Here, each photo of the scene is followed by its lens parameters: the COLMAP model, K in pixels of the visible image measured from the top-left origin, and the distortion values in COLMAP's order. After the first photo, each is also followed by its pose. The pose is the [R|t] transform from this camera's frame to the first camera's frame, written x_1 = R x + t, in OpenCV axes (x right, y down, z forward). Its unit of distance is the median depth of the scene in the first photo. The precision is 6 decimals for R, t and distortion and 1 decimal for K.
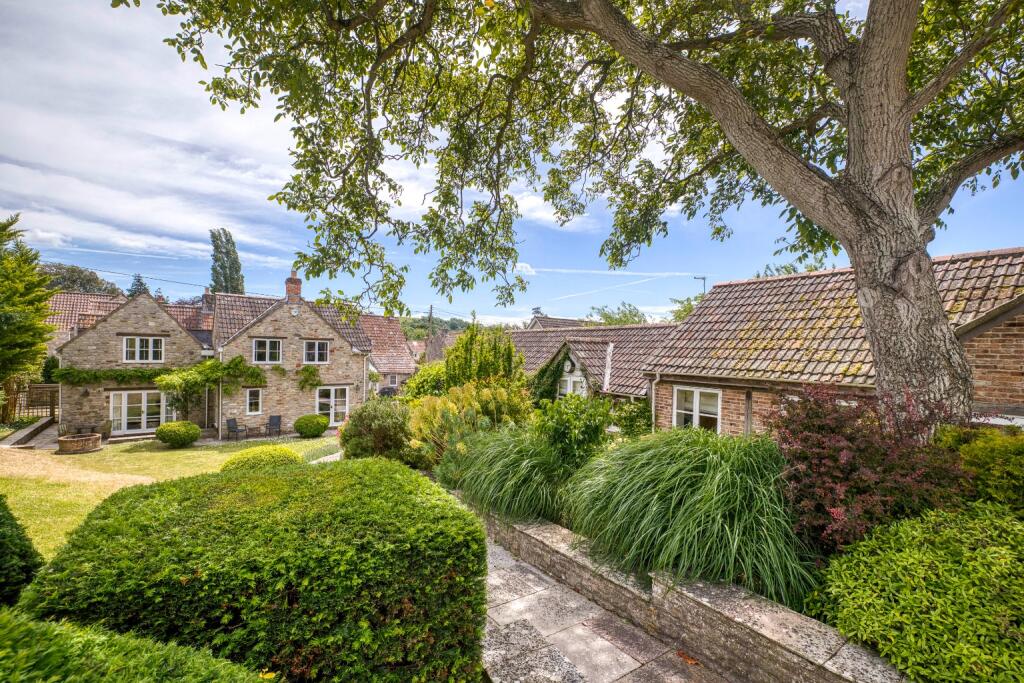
lens RADIAL K [[433.4, 0, 505.0], [0, 433.4, 347.5], [0, 0, 1]] dist [-0.002530, -0.000297]
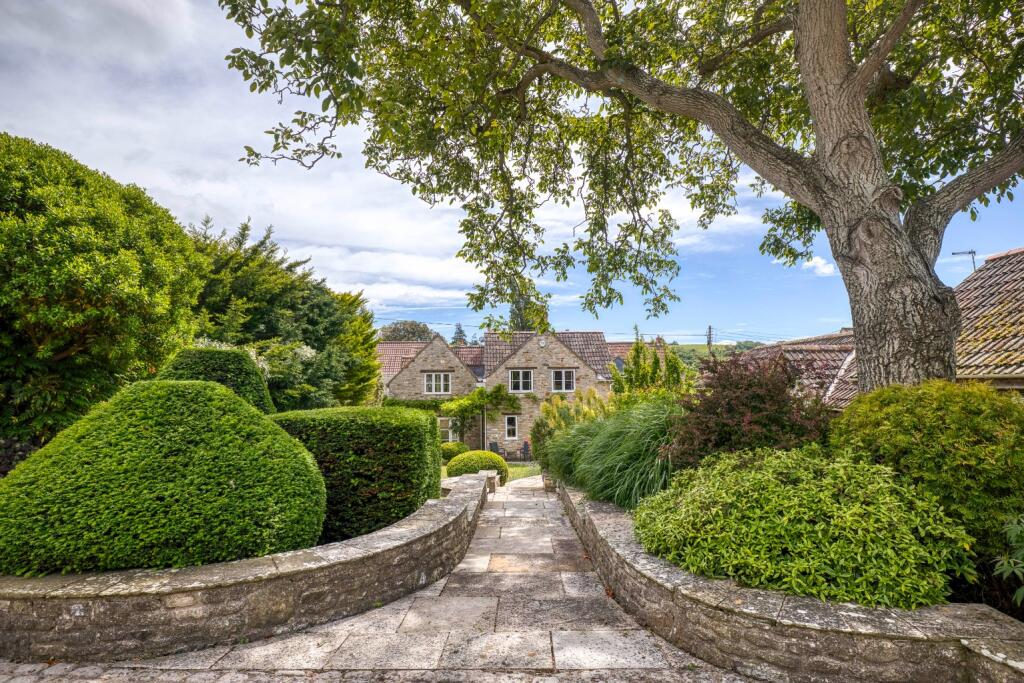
lens RADIAL K [[519.8, 0, 533.7], [0, 519.8, 325.7], [0, 0, 1]] dist [0.001142, -0.000152]
pose [[0.836581, -0.092633, -0.539955, 0.199746], [0.031475, 0.992100, -0.121436, 0.030976], [0.546938, 0.084596, 0.832888, -0.083213]]
